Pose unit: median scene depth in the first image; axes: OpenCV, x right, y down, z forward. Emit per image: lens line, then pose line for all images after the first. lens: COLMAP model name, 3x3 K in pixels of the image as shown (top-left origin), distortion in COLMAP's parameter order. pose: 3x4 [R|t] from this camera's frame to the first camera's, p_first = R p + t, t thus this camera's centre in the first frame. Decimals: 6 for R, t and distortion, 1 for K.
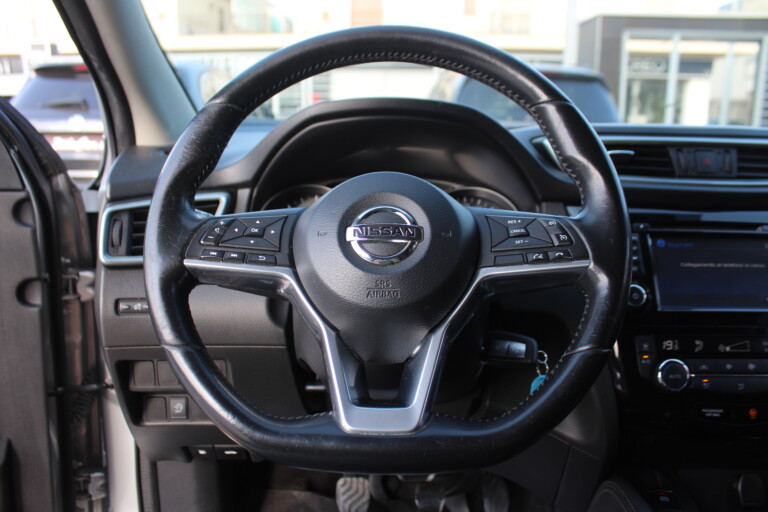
lens RADIAL K [[631.4, 0, 385.8], [0, 631.4, 289.4], [0, 0, 1]] dist [-0.171343, 0.149482]
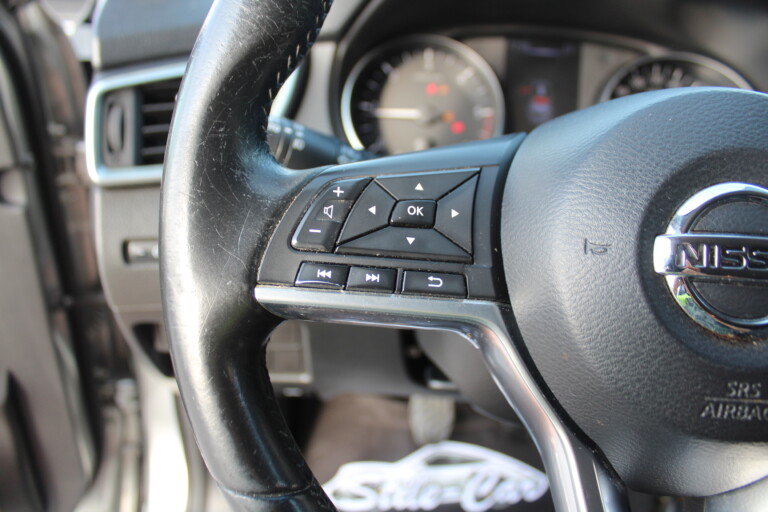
lens RADIAL K [[631.4, 0, 385.8], [0, 631.4, 289.4], [0, 0, 1]] dist [-0.171343, 0.149482]
pose [[0.998493, 0.039710, -0.037871, -0.214033], [-0.027043, 0.956624, 0.290069, -0.170215], [0.047747, -0.288608, 0.956256, 0.577533]]
